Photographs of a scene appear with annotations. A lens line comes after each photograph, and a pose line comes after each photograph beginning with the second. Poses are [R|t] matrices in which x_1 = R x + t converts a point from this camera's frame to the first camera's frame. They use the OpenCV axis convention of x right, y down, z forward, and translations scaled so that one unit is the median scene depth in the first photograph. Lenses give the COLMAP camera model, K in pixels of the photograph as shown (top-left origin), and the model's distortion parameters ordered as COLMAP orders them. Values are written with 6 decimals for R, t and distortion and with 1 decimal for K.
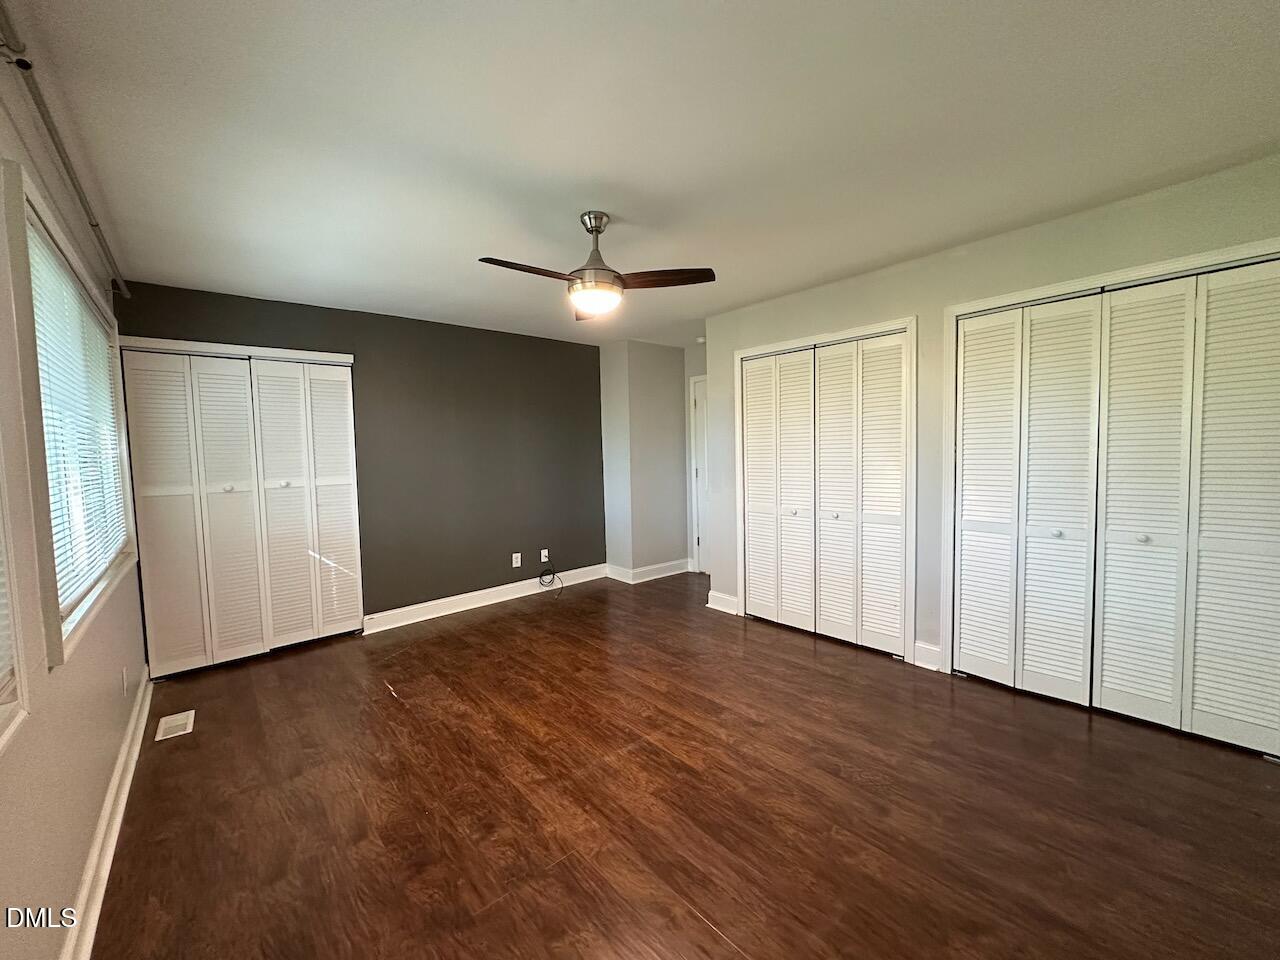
lens RADIAL K [[512.7, 0, 639.6], [0, 512.7, 480.0], [0, 0, 1]] dist [-0.002700, 0.000834]
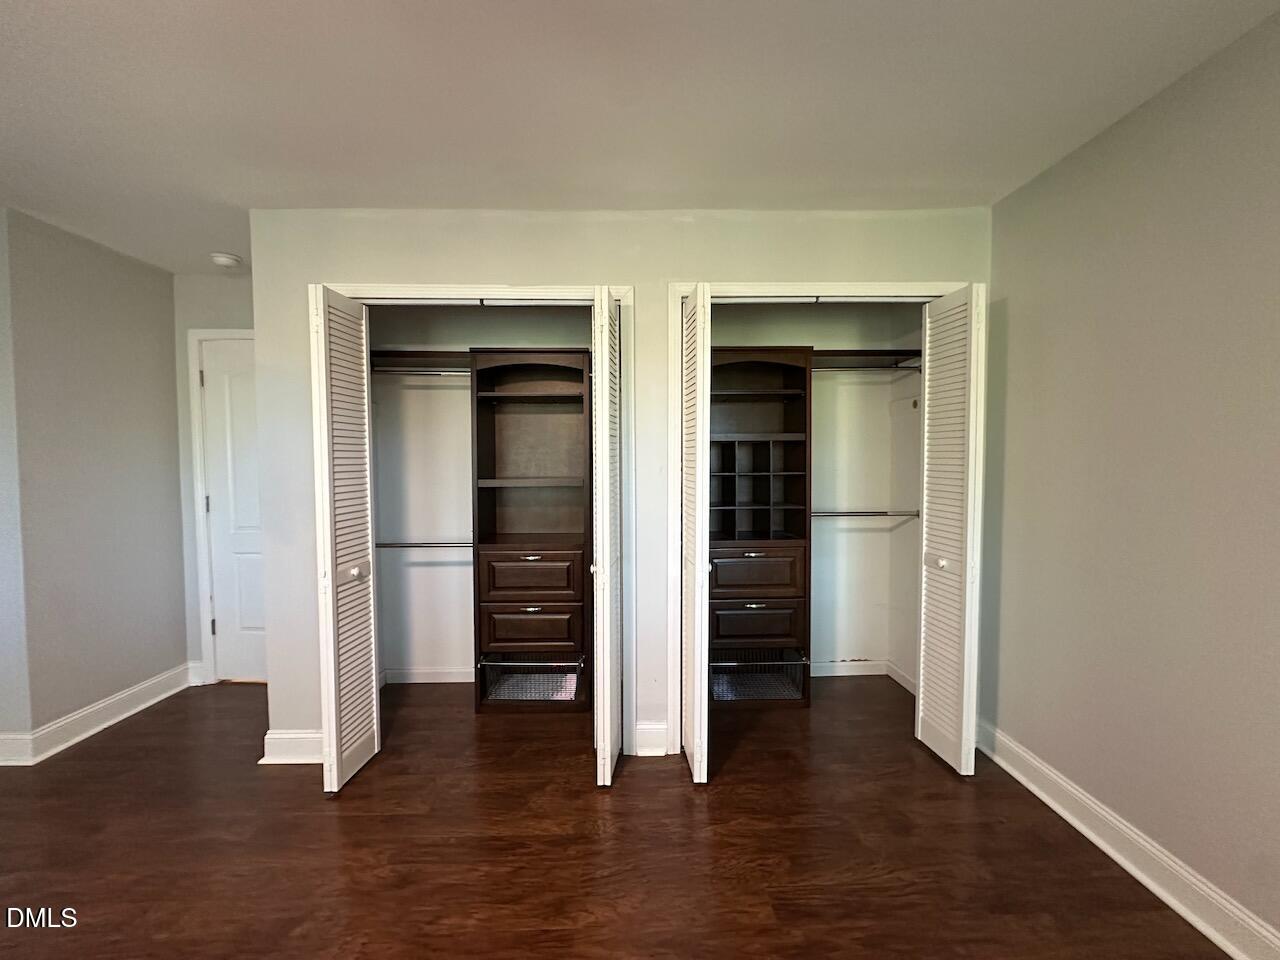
lens RADIAL K [[512.7, 0, 644.5], [0, 512.7, 480.0], [0, 0, 1]] dist [-0.002700, 0.000834]
pose [[0.637983, -0.012777, 0.769945, -0.013442], [0.037079, 0.999212, -0.014142, -0.015153], [-0.769158, 0.037571, 0.637954, 0.288977]]
